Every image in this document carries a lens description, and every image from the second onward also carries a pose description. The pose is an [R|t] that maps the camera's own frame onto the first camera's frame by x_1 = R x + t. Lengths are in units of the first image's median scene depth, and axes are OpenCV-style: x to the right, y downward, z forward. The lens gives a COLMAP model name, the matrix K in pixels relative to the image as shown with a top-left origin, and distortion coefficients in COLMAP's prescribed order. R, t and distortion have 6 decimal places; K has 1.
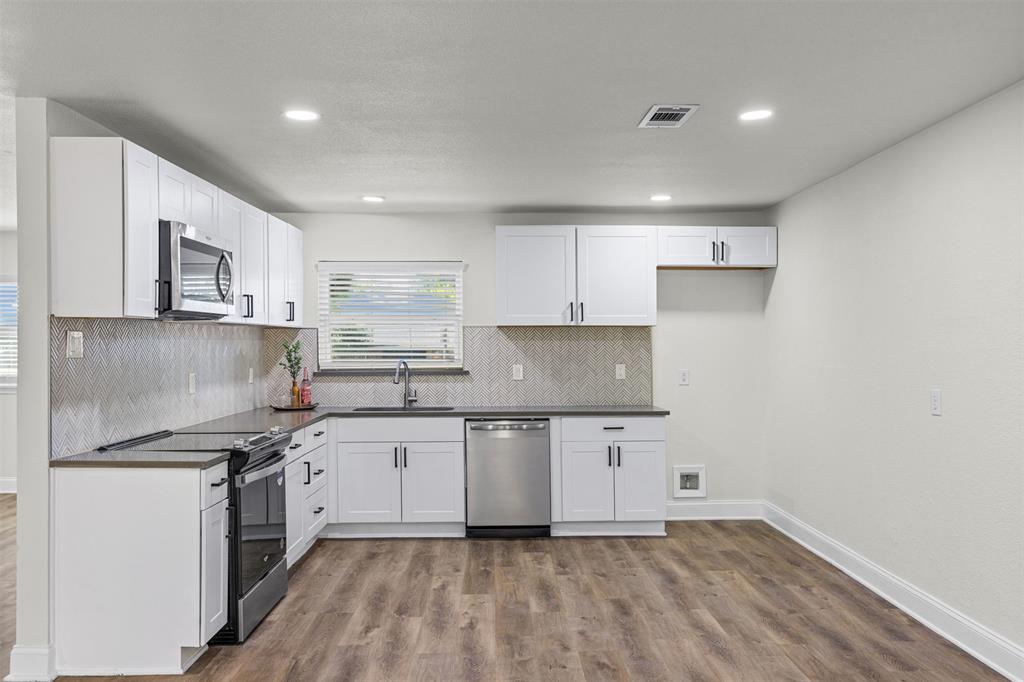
lens RADIAL K [[802.4, 0, 513.1], [0, 802.4, 357.5], [0, 0, 1]] dist [0.010978, -0.006313]
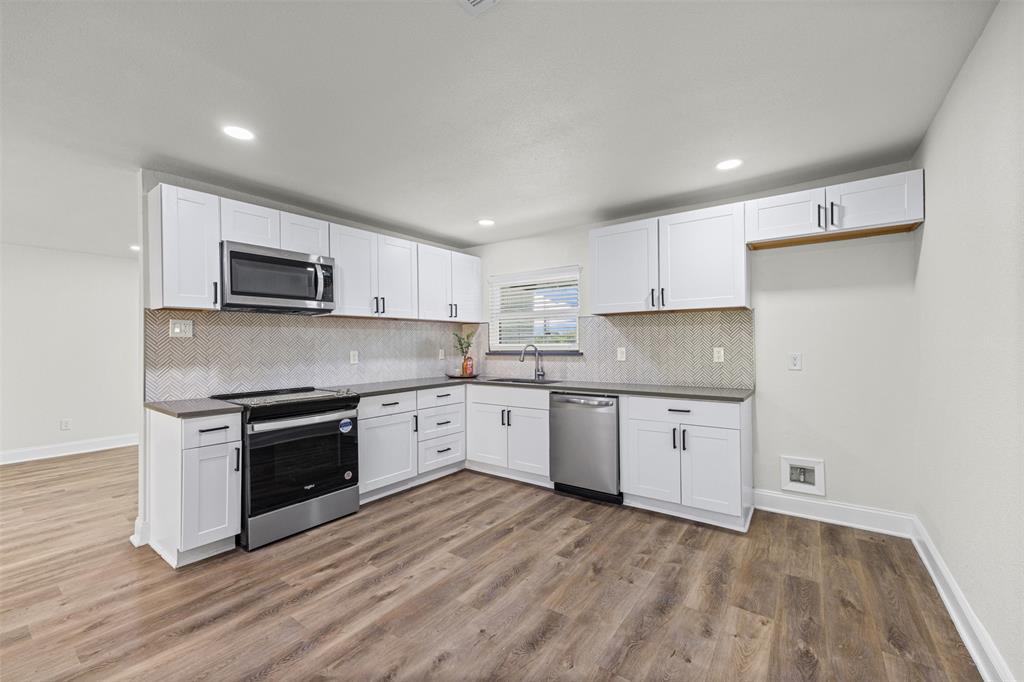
lens RADIAL K [[411.6, 0, 509.5], [0, 411.6, 348.4], [0, 0, 1]] dist [-0.000494, 0.001313]
pose [[0.791718, 0.001413, -0.610886, 0.257859], [-0.004315, 0.999985, -0.003280, 0.013160], [0.610872, 0.005232, 0.791712, 0.448715]]
